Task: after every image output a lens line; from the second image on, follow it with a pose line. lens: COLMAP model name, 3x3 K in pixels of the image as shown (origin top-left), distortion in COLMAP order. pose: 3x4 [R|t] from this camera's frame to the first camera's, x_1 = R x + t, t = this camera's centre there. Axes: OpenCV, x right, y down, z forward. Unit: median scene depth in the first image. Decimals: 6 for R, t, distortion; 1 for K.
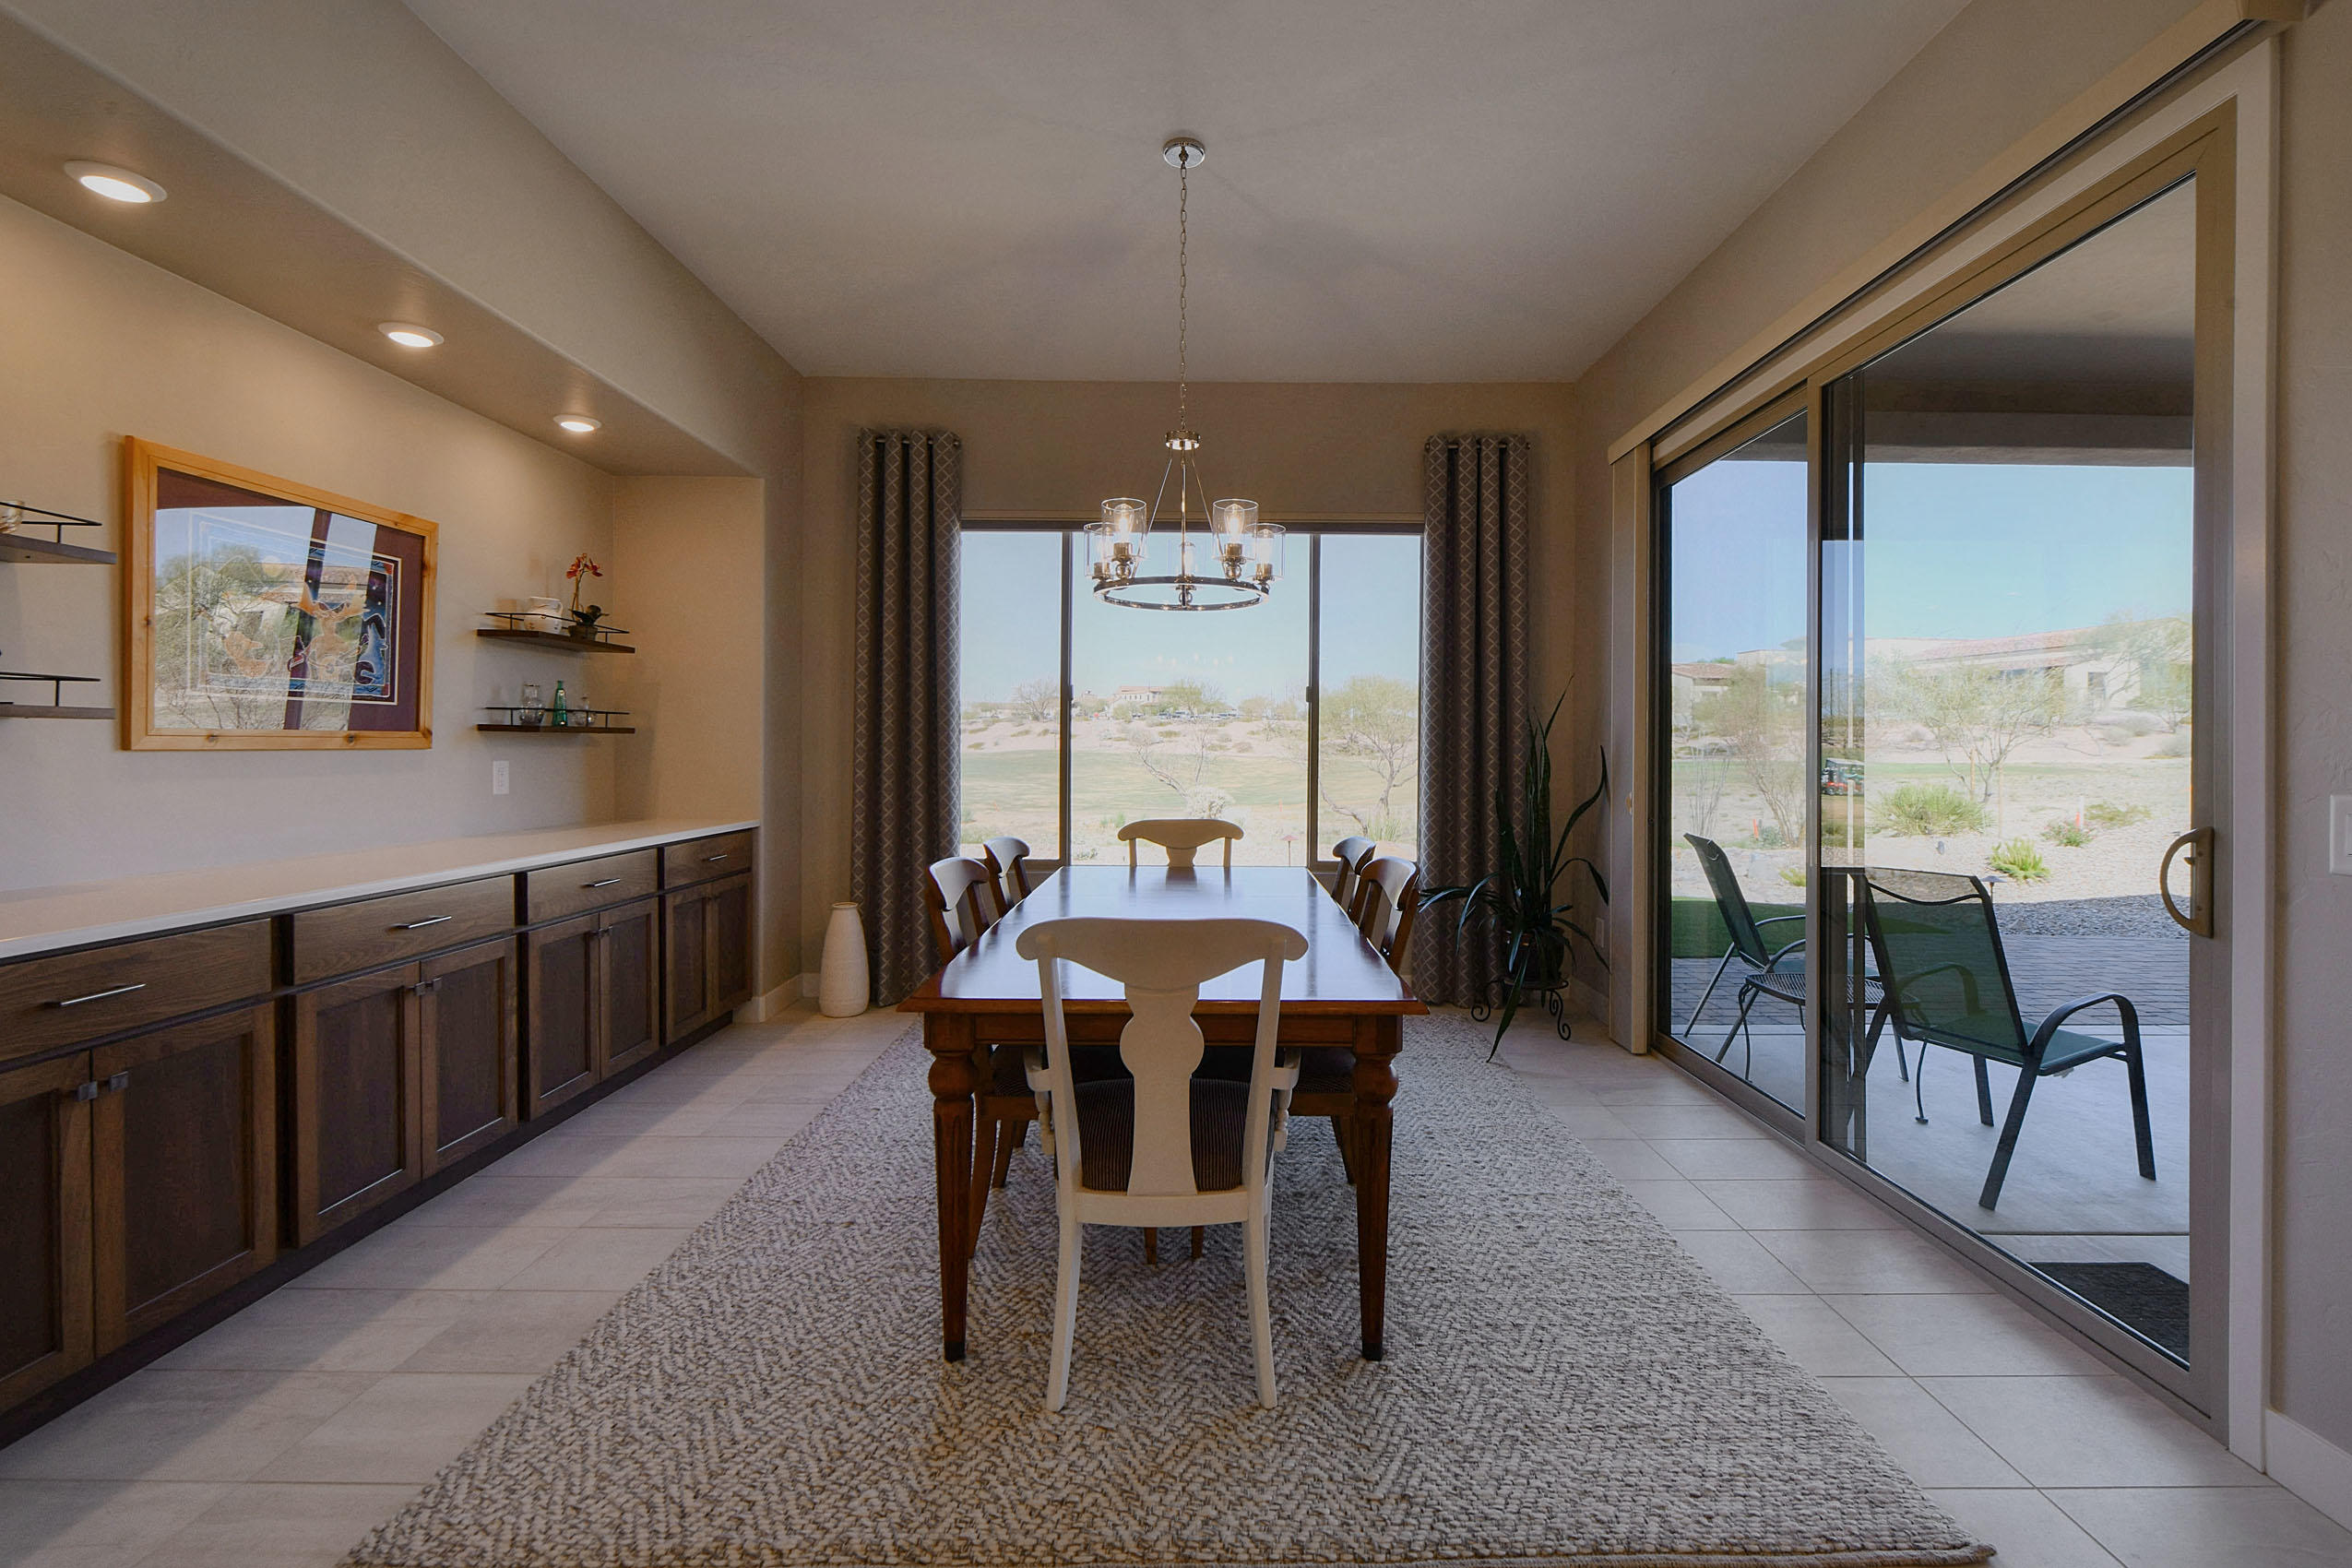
lens RADIAL K [[995.2, 0, 1185.5], [0, 995.2, 773.0], [0, 0, 1]] dist [-0.001881, -0.000355]
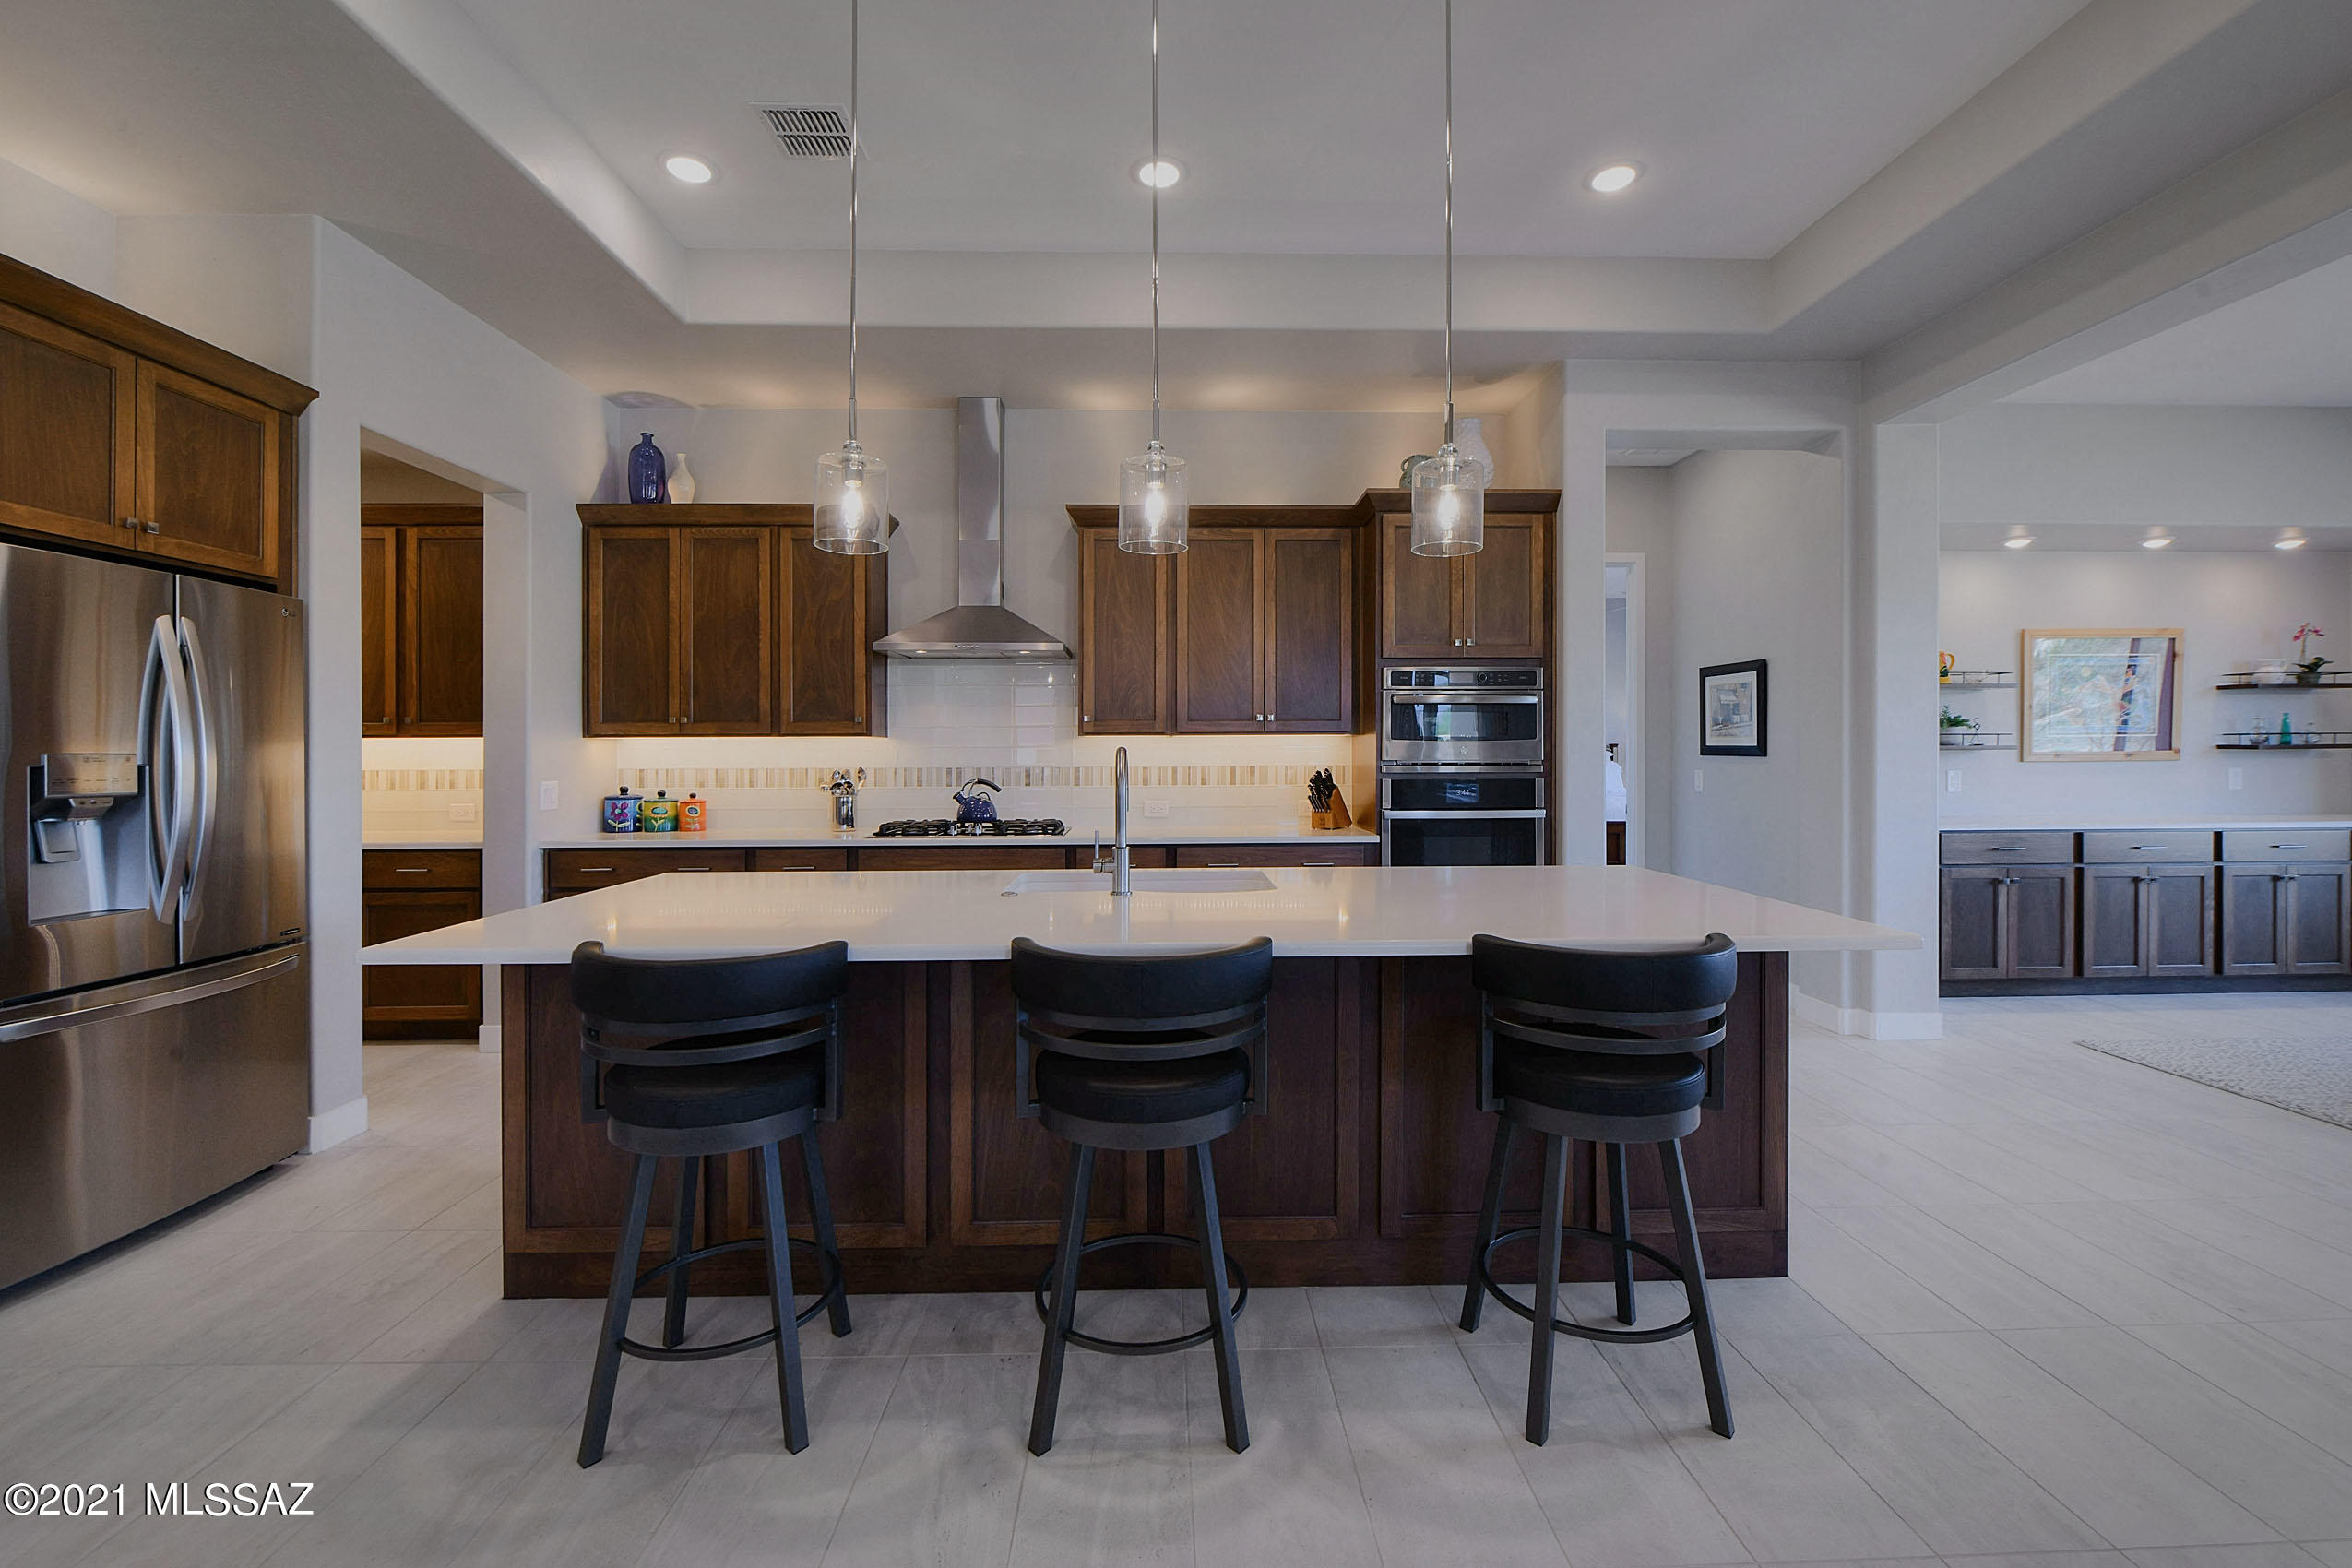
lens RADIAL K [[1005.8, 0, 1181.2], [0, 1005.8, 755.0], [0, 0, 1]] dist [-0.007213, -0.000406]
pose [[0.048895, -0.004450, -0.998794, 0.865812], [-0.019012, 0.999805, -0.005385, 0.008325], [0.998623, 0.019253, 0.048801, -0.795248]]
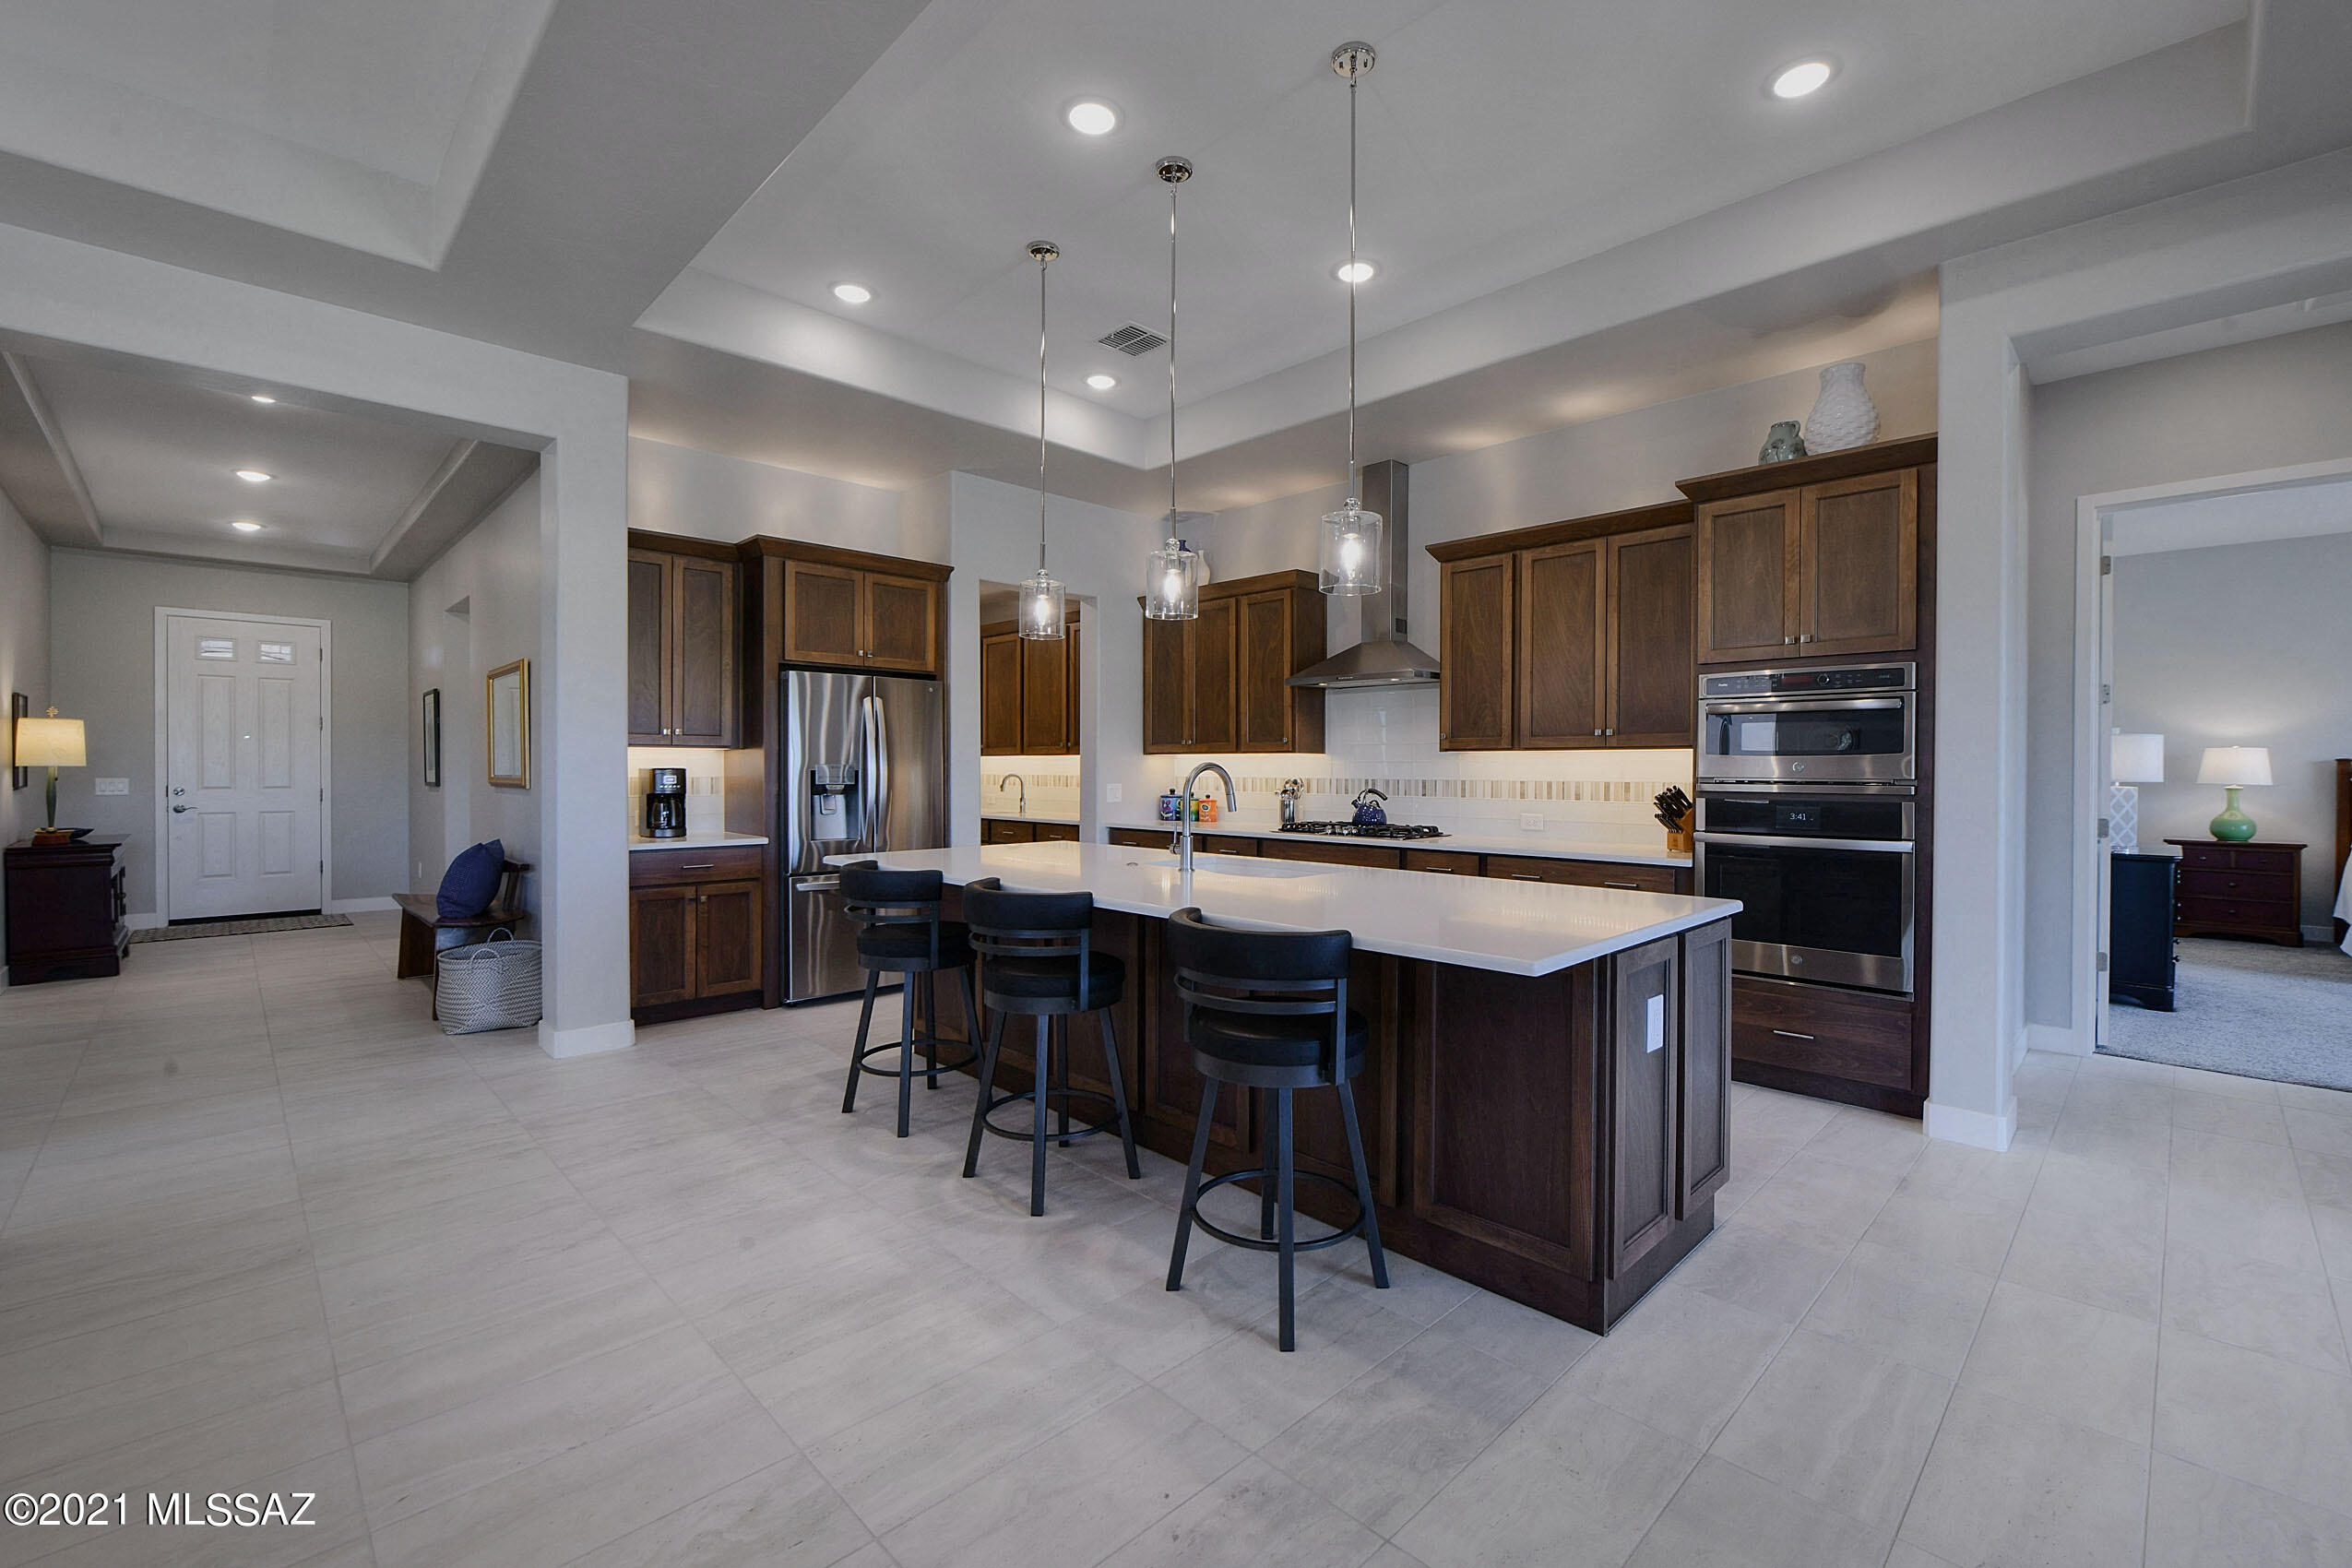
lens RADIAL K [[995.2, 0, 1185.5], [0, 995.2, 773.0], [0, 0, 1]] dist [-0.001881, -0.000355]
pose [[-0.697865, -0.003366, -0.716221, 0.836148], [-0.023226, 0.999569, 0.017933, -0.008952], [0.715853, 0.029149, -0.697643, -0.062077]]
